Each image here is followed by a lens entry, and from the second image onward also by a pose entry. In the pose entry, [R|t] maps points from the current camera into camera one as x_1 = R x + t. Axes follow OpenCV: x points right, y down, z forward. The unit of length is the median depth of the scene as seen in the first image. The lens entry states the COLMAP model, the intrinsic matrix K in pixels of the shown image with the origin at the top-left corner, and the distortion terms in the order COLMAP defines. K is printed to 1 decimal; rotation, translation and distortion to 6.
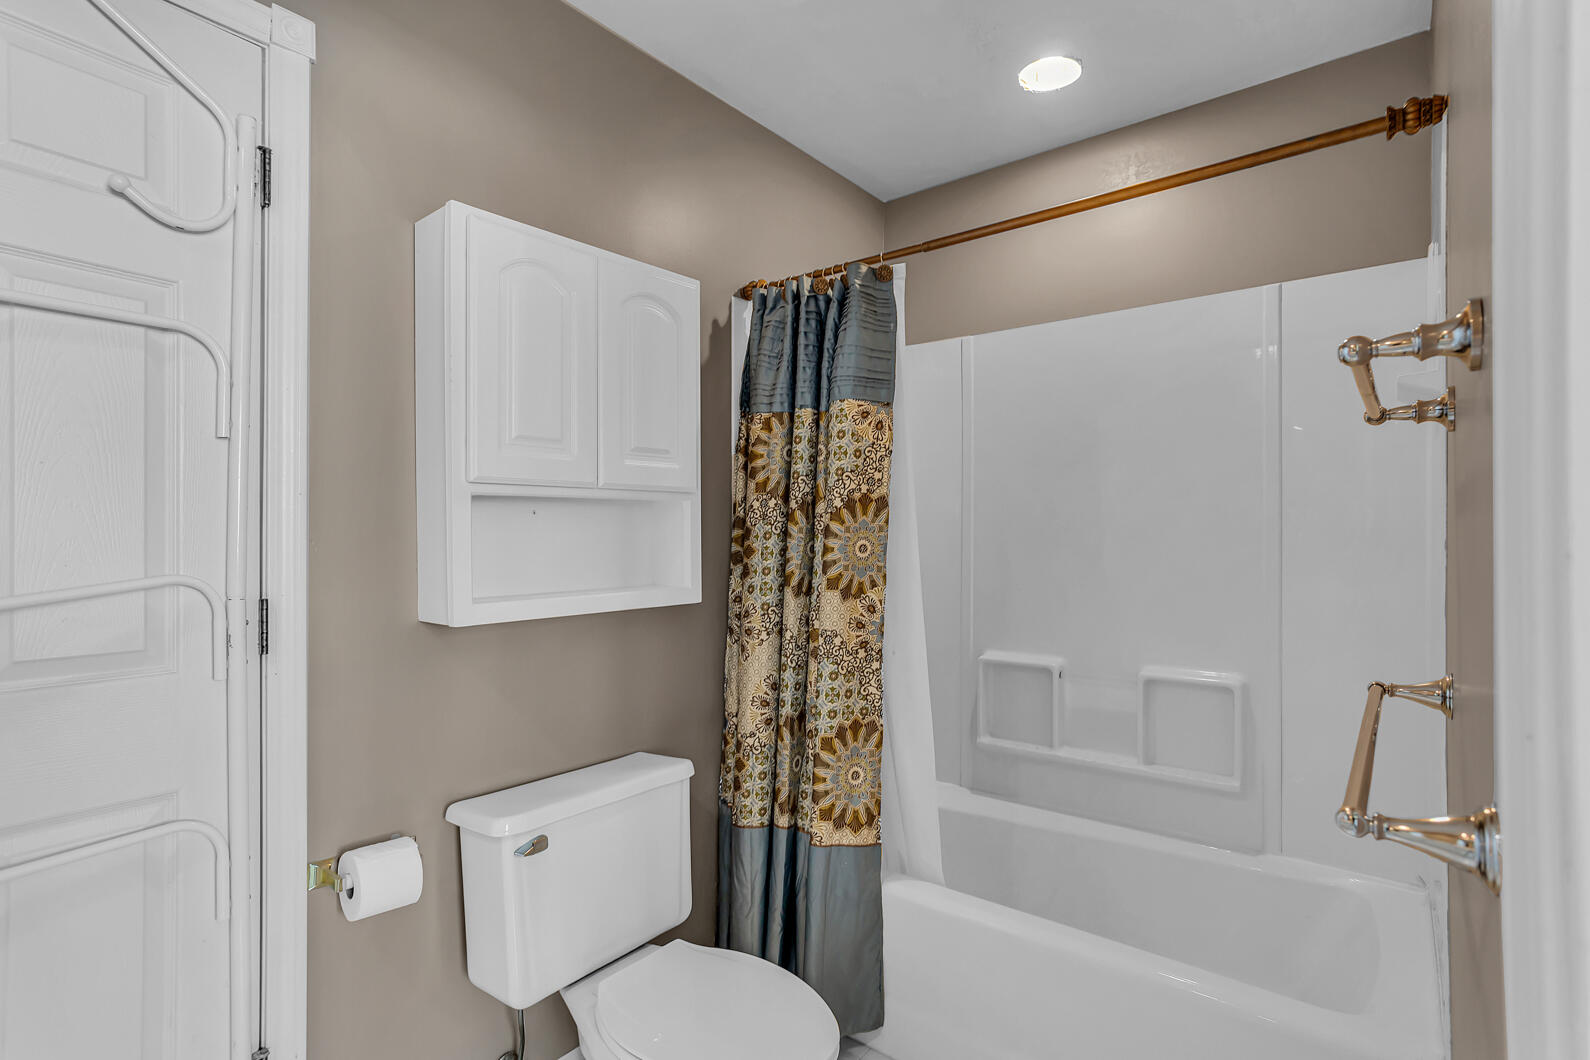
lens RADIAL K [[758.1, 0, 795.2], [0, 758.1, 530.4], [0, 0, 1]] dist [-0.016409, 0.000074]
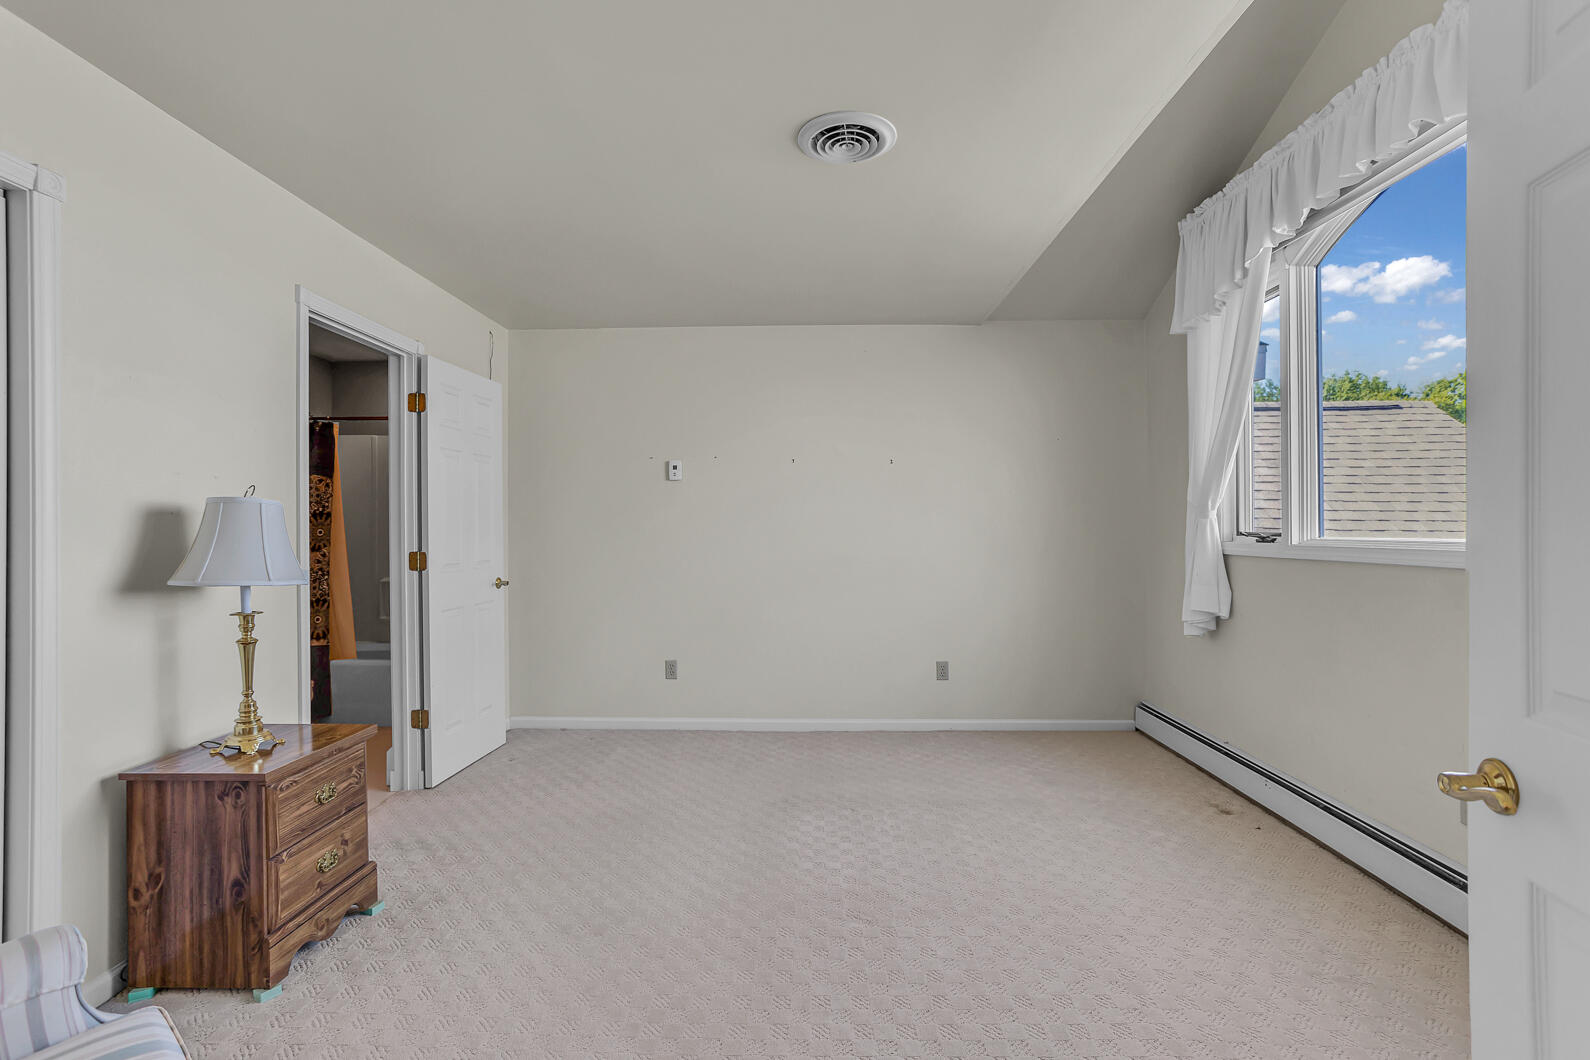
lens RADIAL K [[758.1, 0, 794.1], [0, 758.1, 528.9], [0, 0, 1]] dist [-0.016409, 0.000074]
pose [[0.793516, -0.005186, 0.608527, -0.193125], [0.003598, 0.999986, 0.003831, 0.008313], [-0.608538, -0.000851, 0.793524, -2.040252]]
